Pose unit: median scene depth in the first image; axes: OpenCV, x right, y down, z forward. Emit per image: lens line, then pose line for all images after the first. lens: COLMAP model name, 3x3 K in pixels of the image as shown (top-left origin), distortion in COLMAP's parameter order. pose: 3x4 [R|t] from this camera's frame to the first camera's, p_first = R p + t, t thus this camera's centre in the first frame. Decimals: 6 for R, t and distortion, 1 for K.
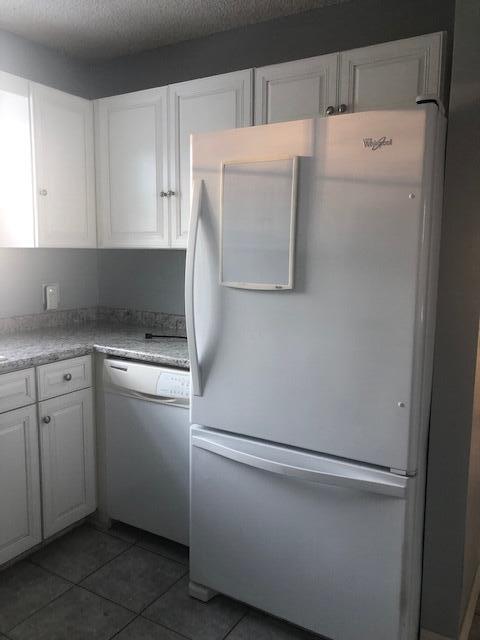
lens RADIAL K [[523.5, 0, 240.4], [0, 523.5, 327.9], [0, 0, 1]] dist [0.113118, -0.214173]
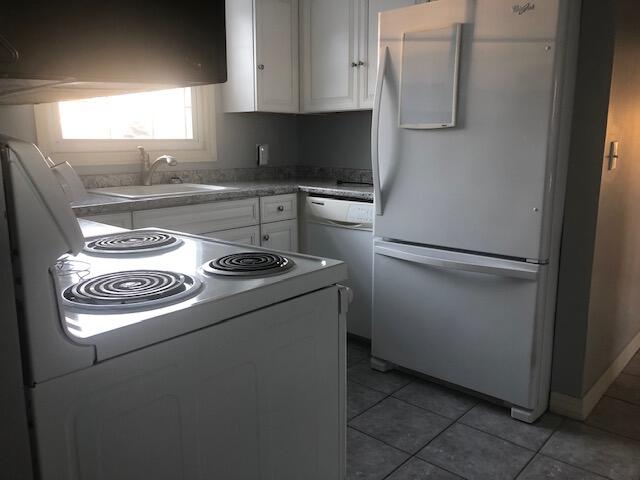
lens RADIAL K [[523.5, 0, 320.0], [0, 523.5, 240.0], [0, 0, 1]] dist [0.113118, -0.214173]
pose [[0.981859, 0.021956, -0.188336, 0.018415], [-0.013352, 0.998814, 0.046833, 0.115357], [0.189140, -0.043469, 0.980987, -0.278873]]
